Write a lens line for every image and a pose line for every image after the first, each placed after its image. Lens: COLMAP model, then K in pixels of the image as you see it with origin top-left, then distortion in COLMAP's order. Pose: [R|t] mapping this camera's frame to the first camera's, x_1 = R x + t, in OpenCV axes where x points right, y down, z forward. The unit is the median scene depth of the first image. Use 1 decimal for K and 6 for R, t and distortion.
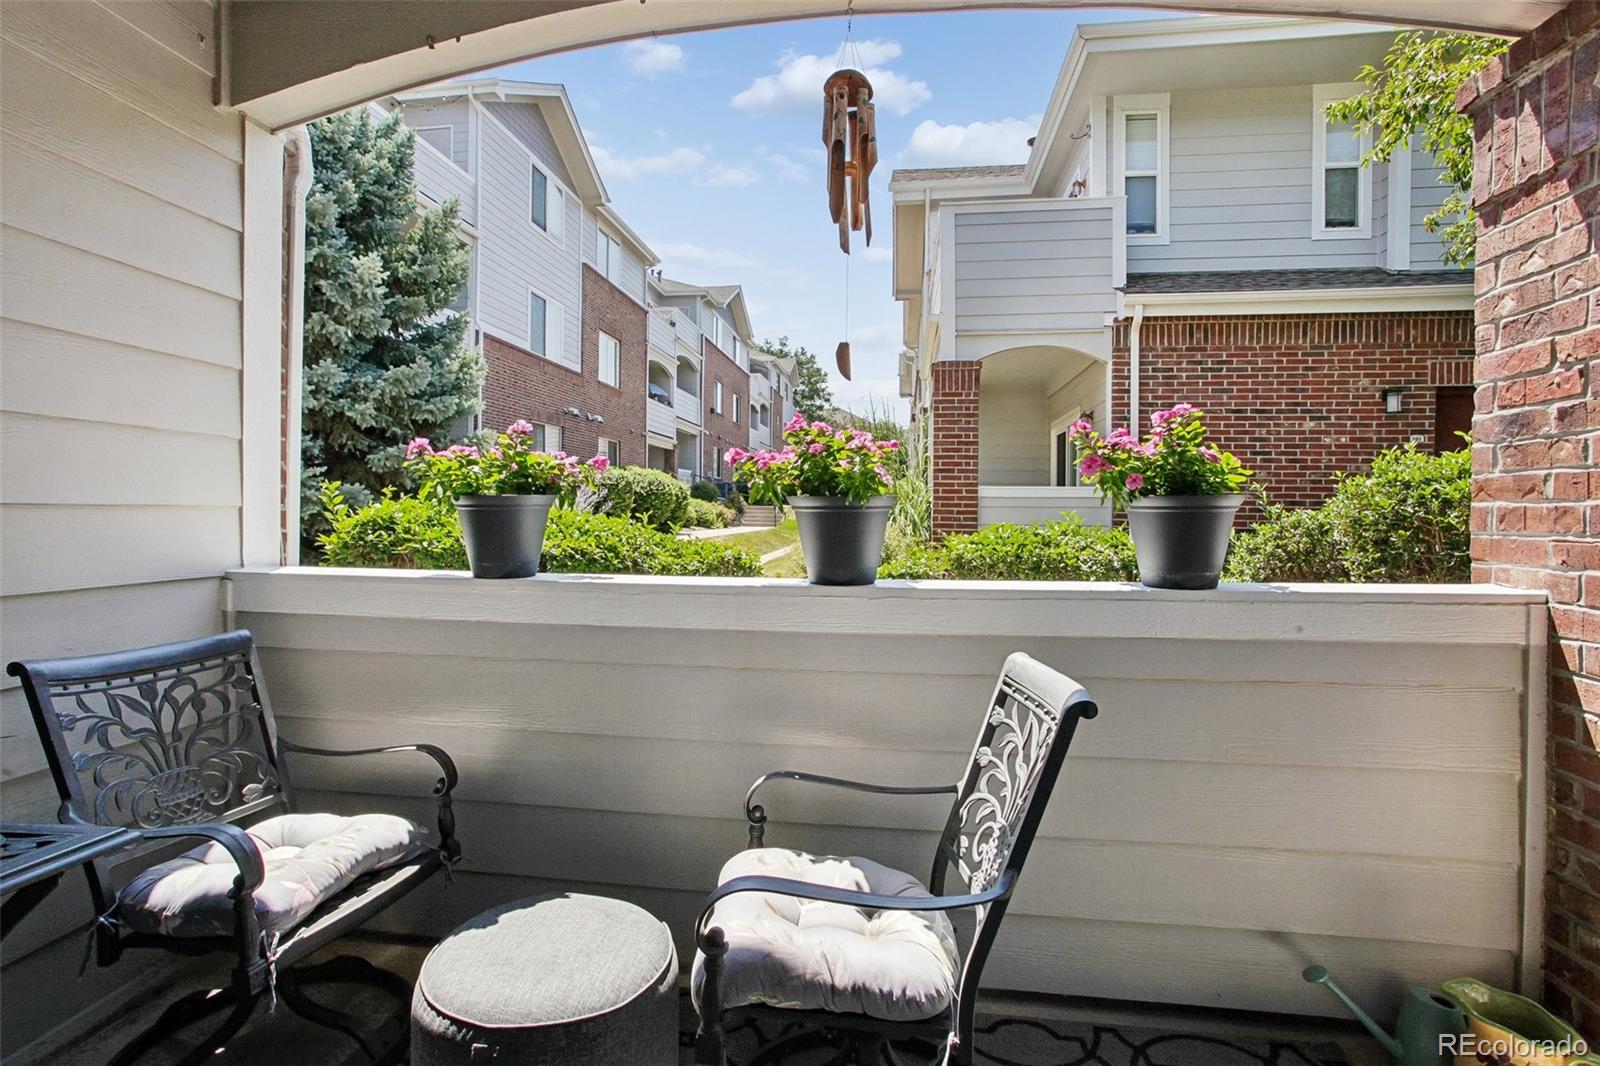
lens RADIAL K [[790.3, 0, 792.3], [0, 790.3, 525.8], [0, 0, 1]] dist [-0.050496, 0.025963]
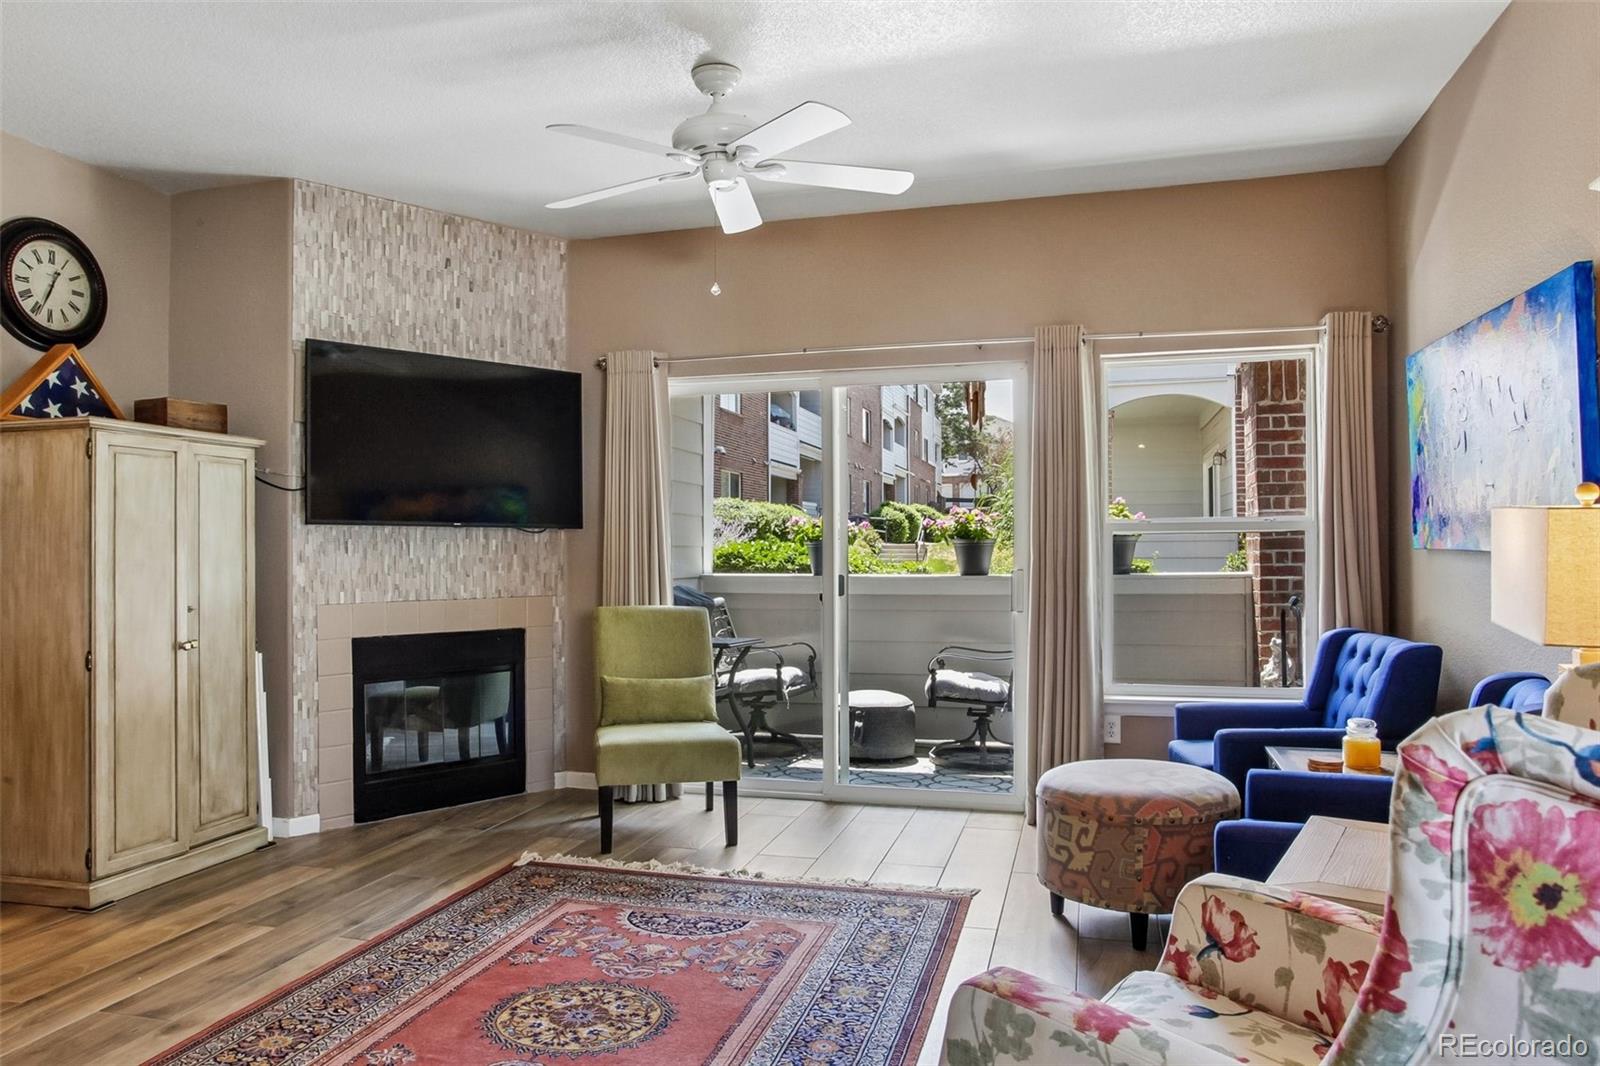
lens RADIAL K [[1076.0, 0, 806.6], [0, 1076.0, 544.3], [0, 0, 1]] dist [-0.024673, 0.015361]
pose [[0.993071, -0.012369, -0.116860, -0.014131], [0.009437, 0.999627, -0.025613, 0.014419], [0.117134, 0.024332, 0.992818, -0.556497]]
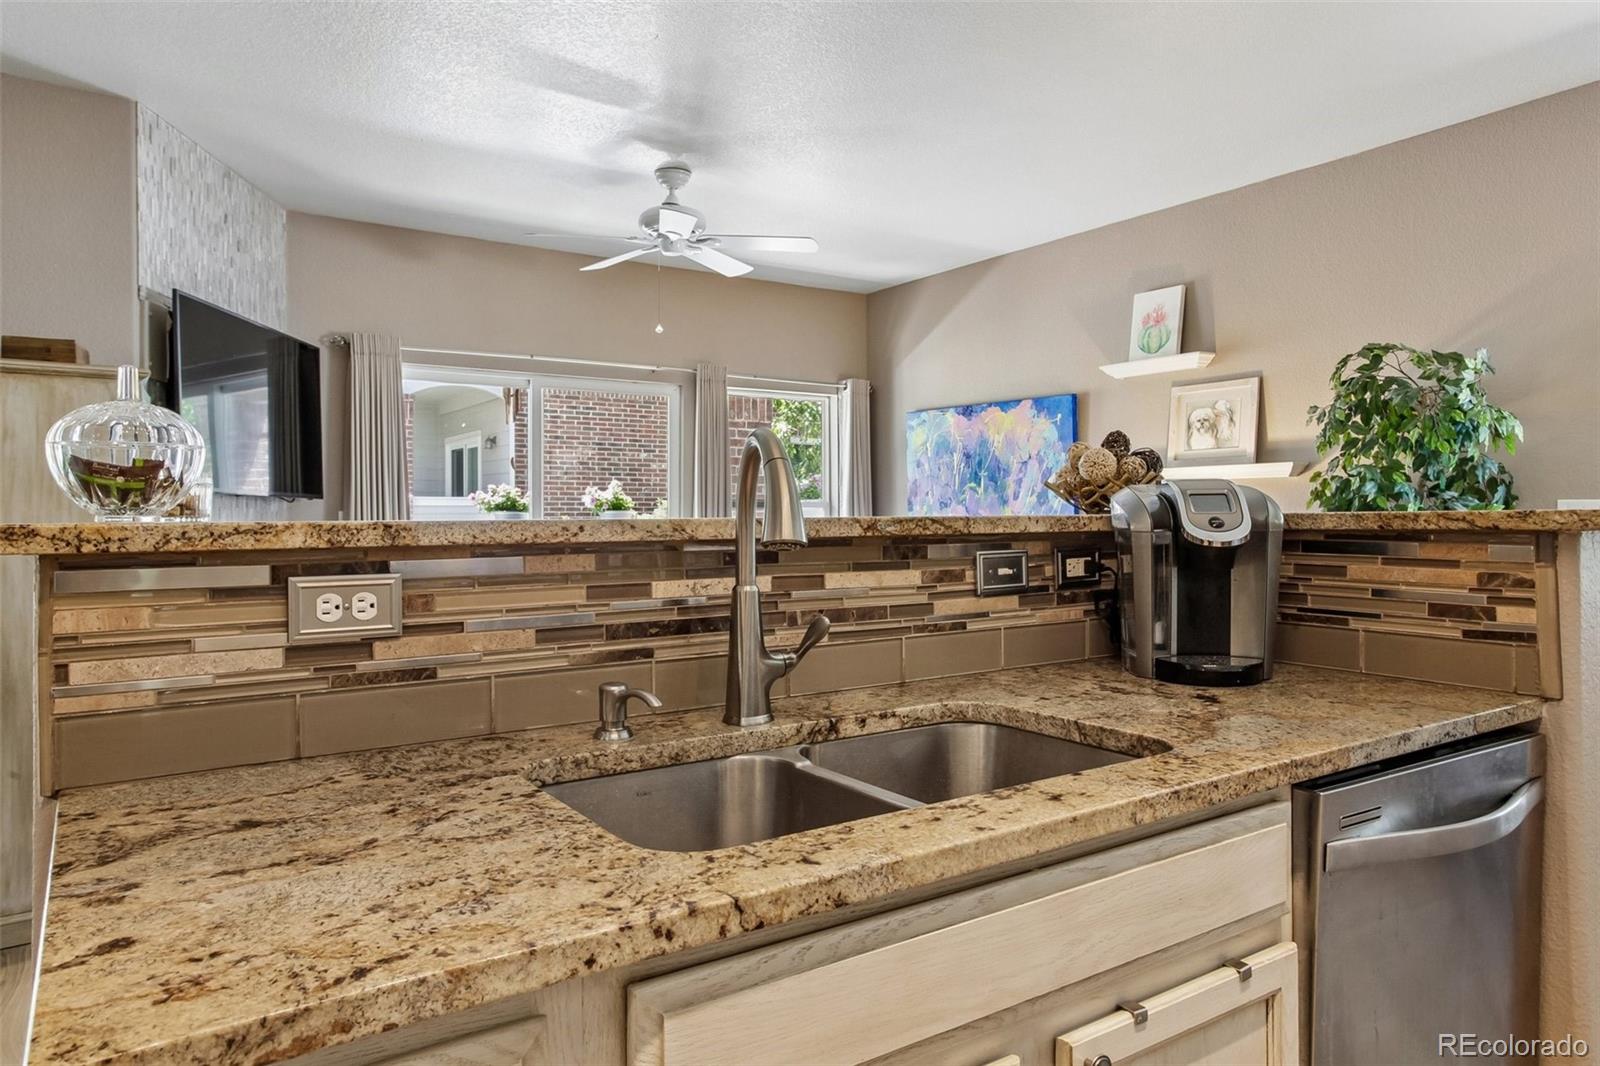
lens RADIAL K [[1013.1, 0, 794.6], [0, 1013.1, 534.3], [0, 0, 1]] dist [-0.004950, 0.000581]
pose [[0.733774, -0.020578, 0.679082, -0.410492], [0.022262, 0.999733, 0.006239, 0.011782], [-0.679029, 0.010540, 0.734036, -0.587399]]
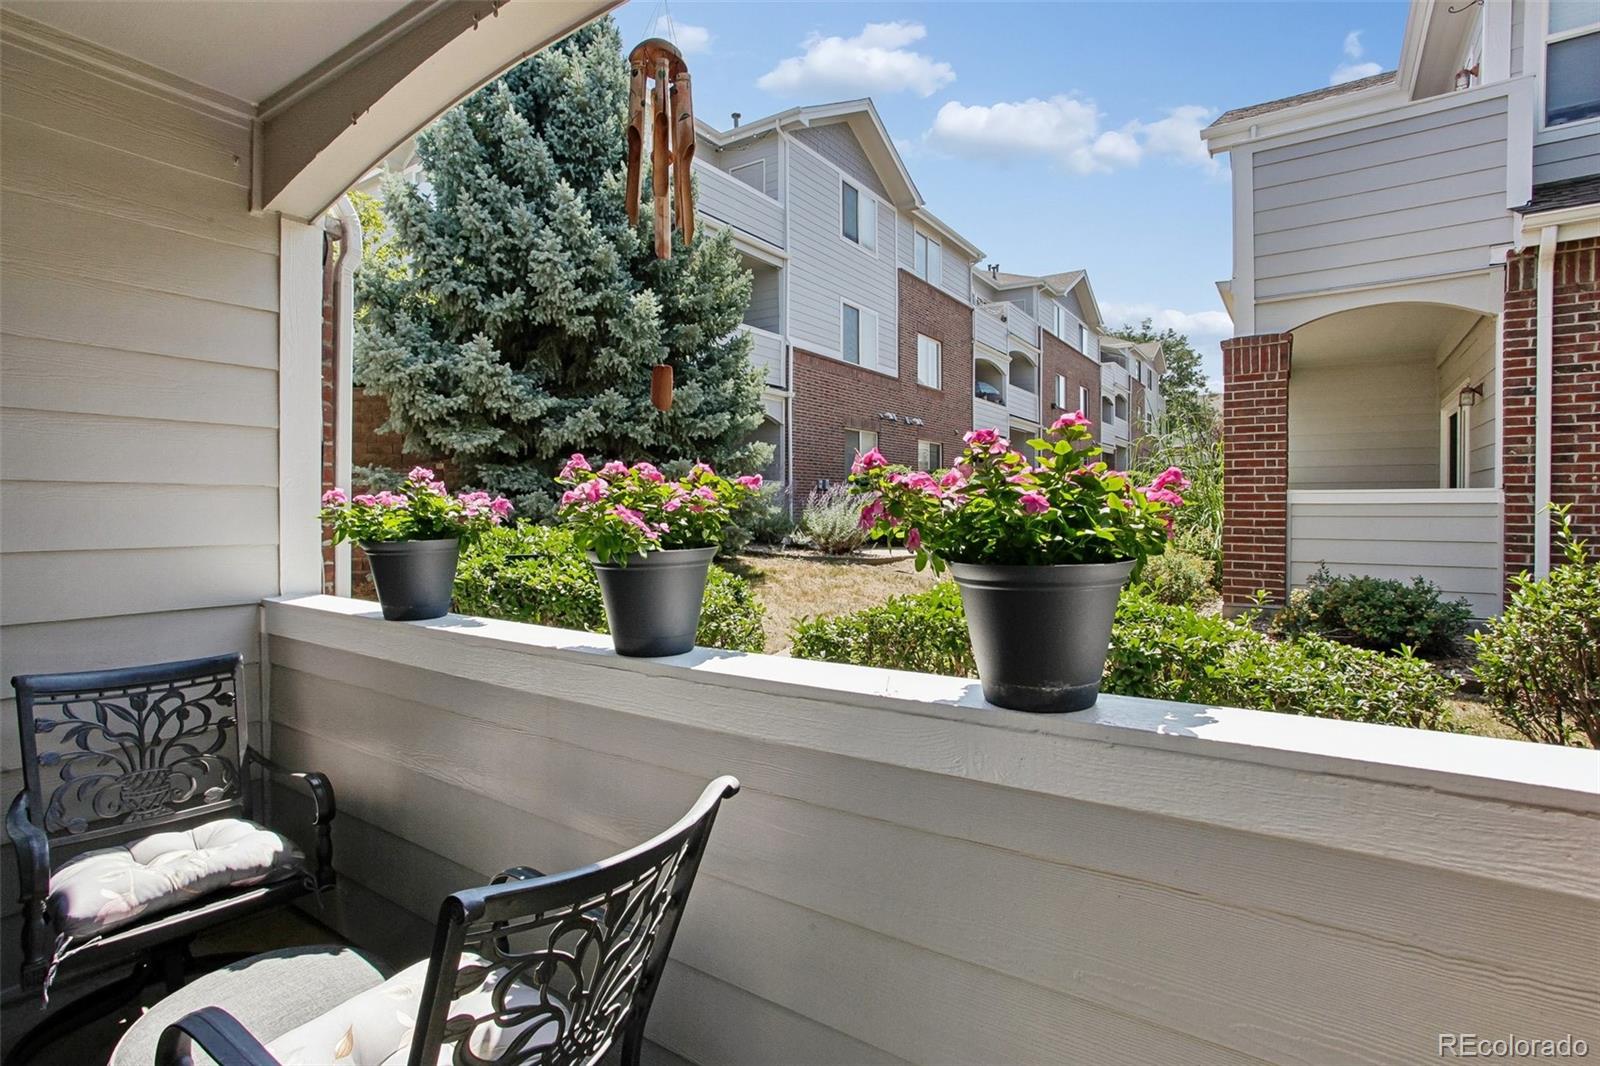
lens RADIAL K [[790.3, 0, 790.6], [0, 790.3, 526.2], [0, 0, 1]] dist [-0.050496, 0.025963]
pose [[0.896896, 0.002953, -0.442232, 0.135179], [-0.002134, 0.999995, 0.002349, -0.014831], [0.442237, -0.001163, 0.896898, 0.076337]]
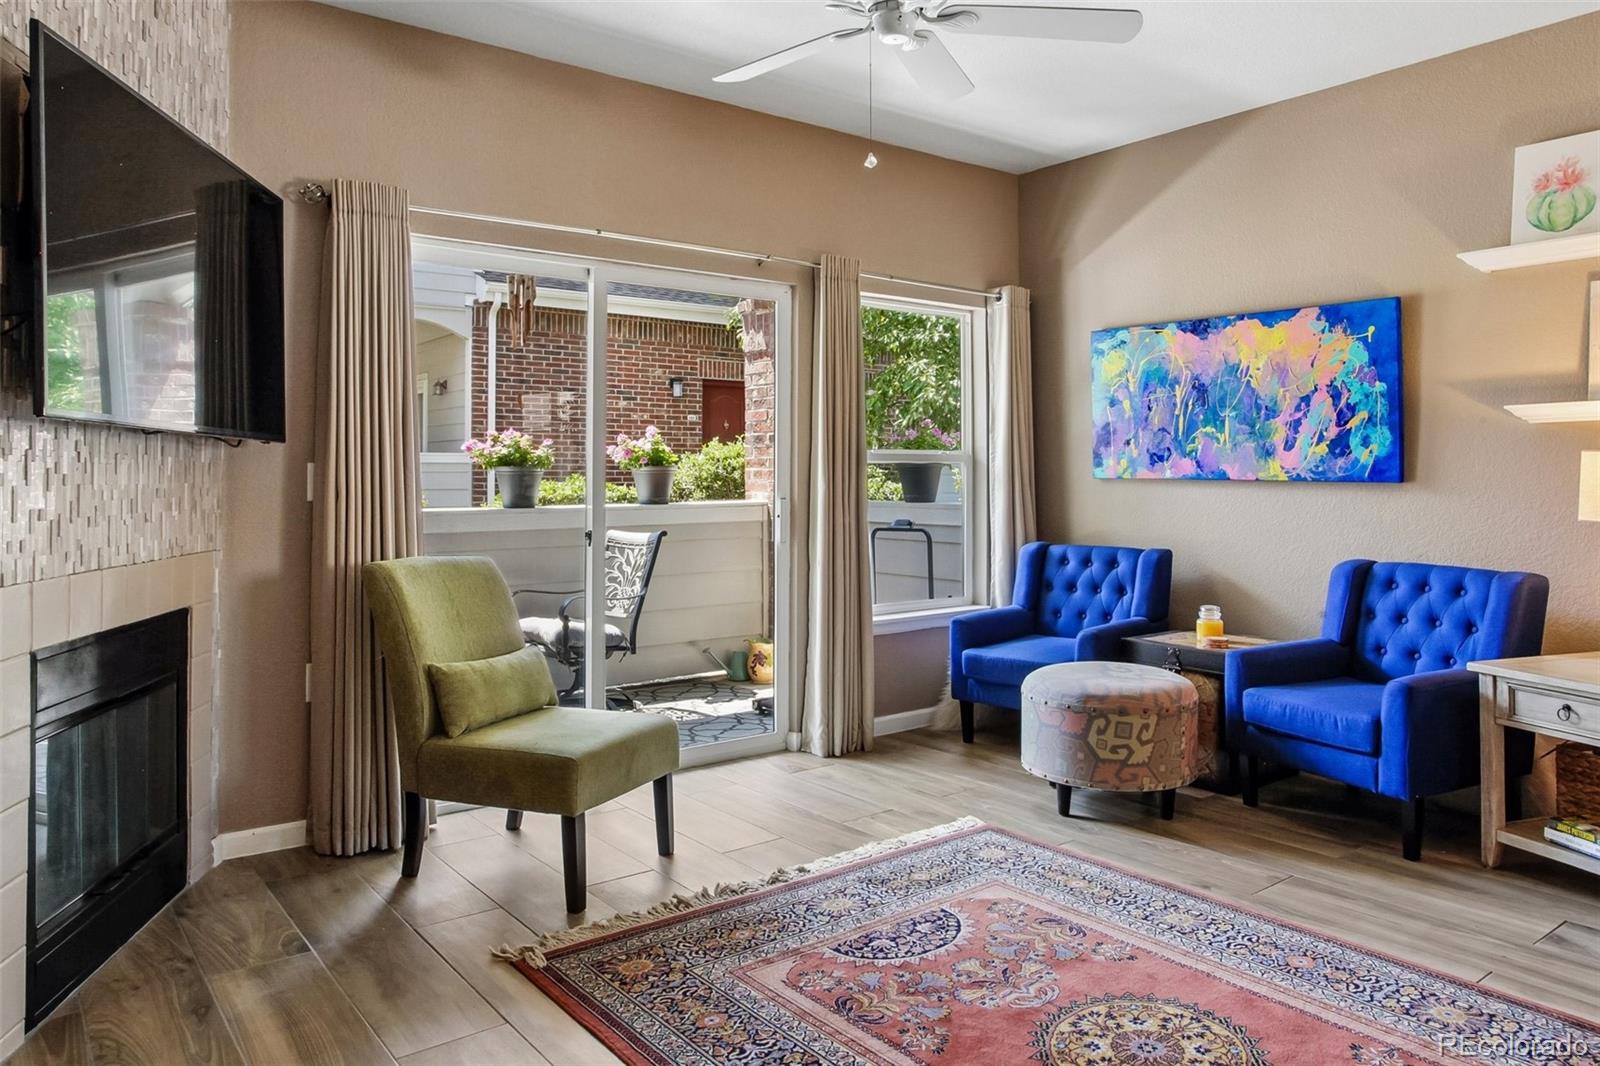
lens RADIAL K [[1076.0, 0, 804.7], [0, 1076.0, 467.0], [0, 0, 1]] dist [-0.024673, 0.015361]
pose [[0.688417, -0.000399, 0.725315, -0.361689], [0.021253, 0.999582, -0.019622, 0.008999], [-0.725003, 0.028923, 0.688138, -0.367493]]
